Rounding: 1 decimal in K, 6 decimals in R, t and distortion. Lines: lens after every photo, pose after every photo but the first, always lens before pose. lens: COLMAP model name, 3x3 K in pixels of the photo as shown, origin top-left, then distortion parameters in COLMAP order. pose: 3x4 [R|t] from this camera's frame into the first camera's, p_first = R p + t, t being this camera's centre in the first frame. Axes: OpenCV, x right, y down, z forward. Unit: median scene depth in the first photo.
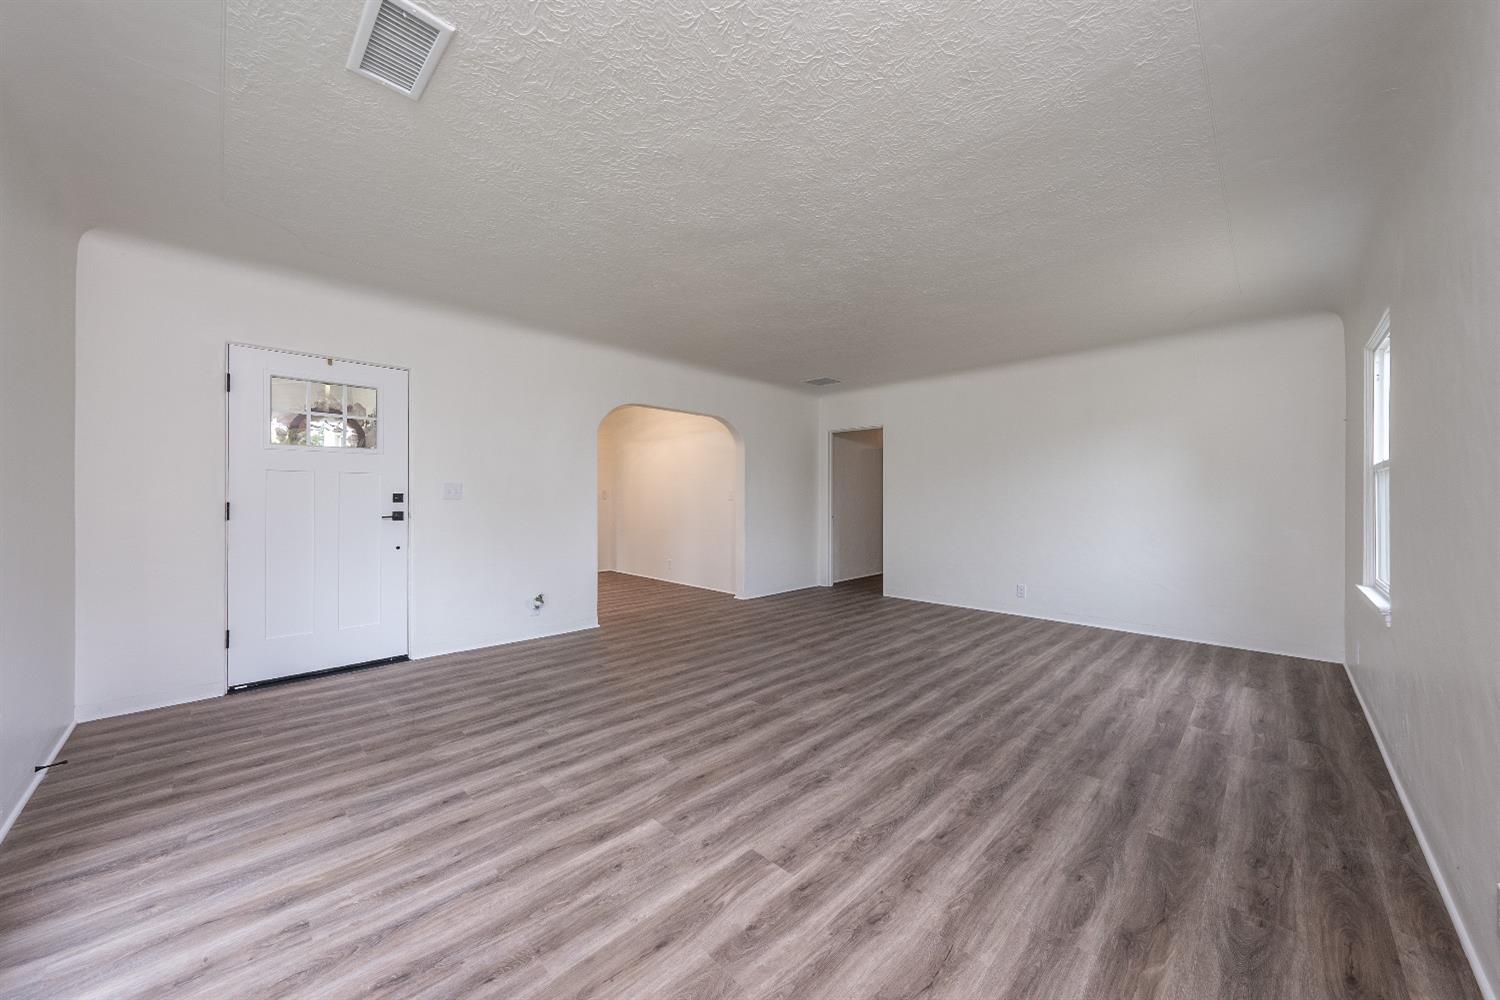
lens RADIAL K [[521.6, 0, 743.0], [0, 521.6, 498.8], [0, 0, 1]] dist [-0.004583, 0.000882]
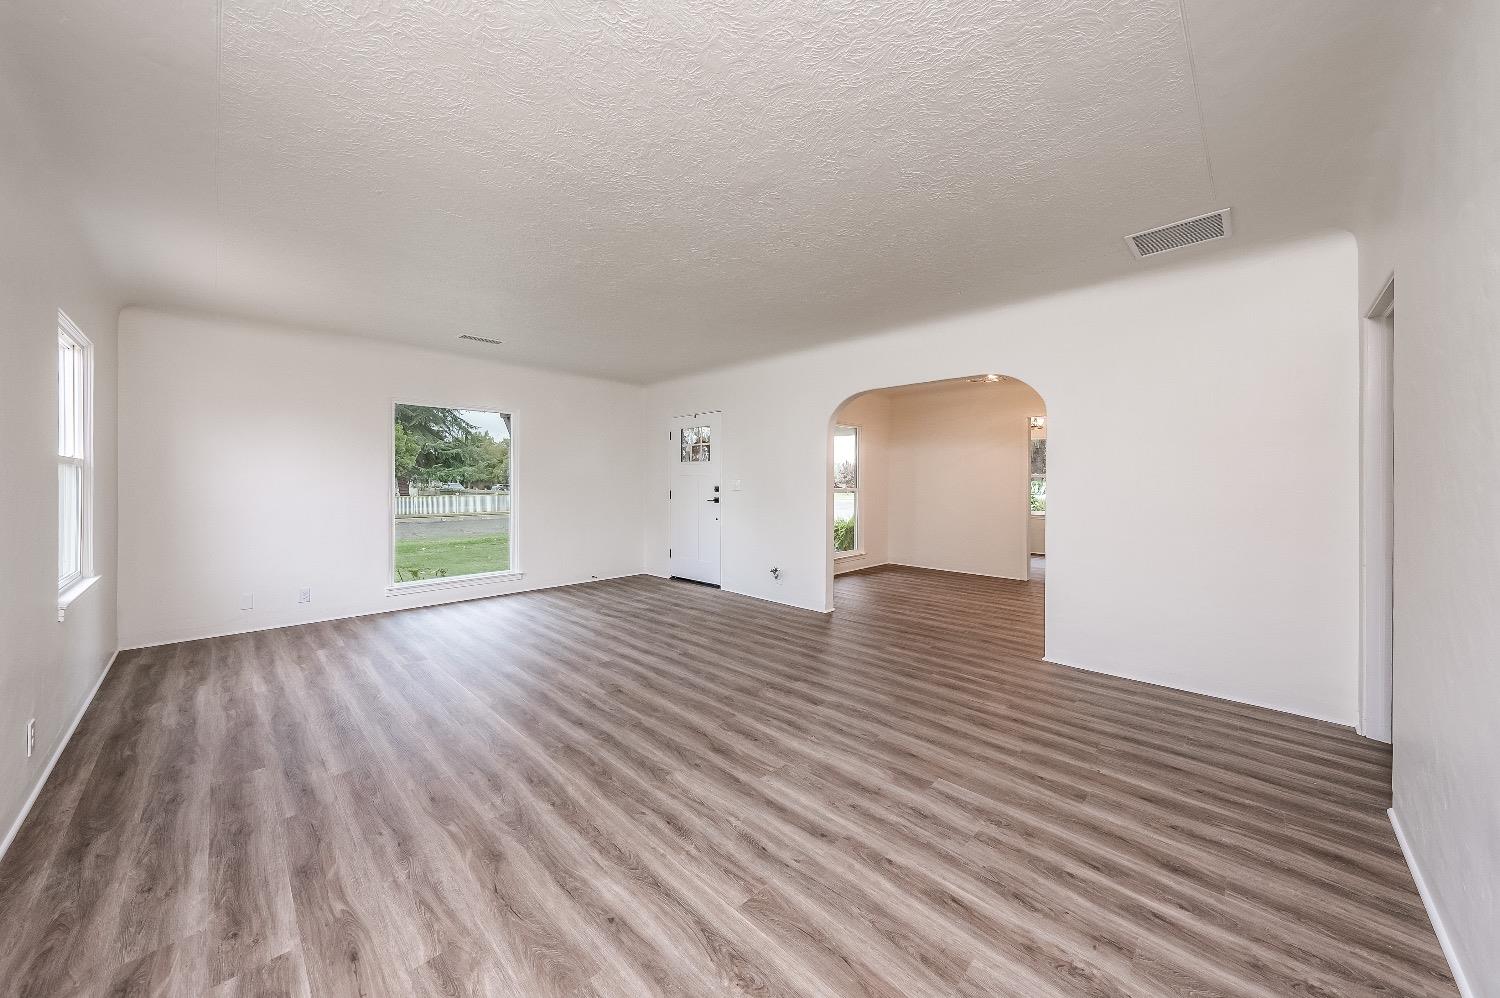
lens RADIAL K [[521.6, 0, 738.7], [0, 521.6, 492.7], [0, 0, 1]] dist [-0.004583, 0.000882]
pose [[0.014867, 0.018323, -0.999722, 1.224075], [-0.004540, 0.999823, 0.018257, -0.027196], [0.999879, 0.004267, 0.014948, 1.273218]]
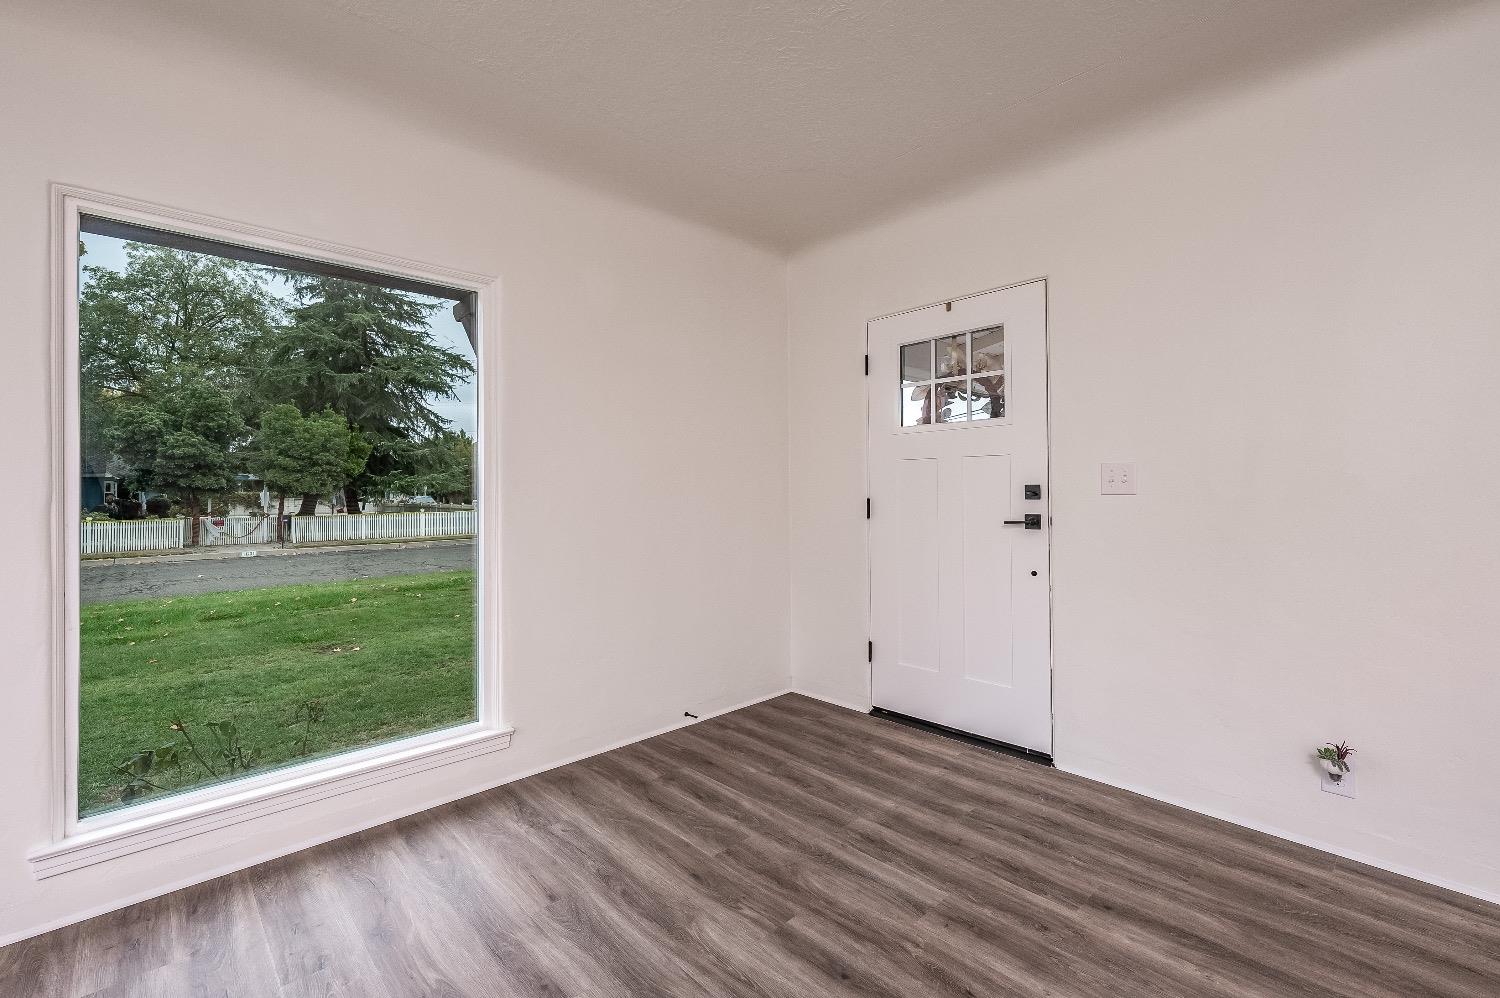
lens RADIAL K [[651.0, 0, 751.6], [0, 651.0, 484.2], [0, 0, 1]] dist [0.003652, 0.000010]
pose [[-0.022288, -0.012225, -0.999677, 0.138102], [0.008439, 0.999887, -0.012416, -0.005535], [0.999716, -0.008713, -0.022182, 0.834835]]
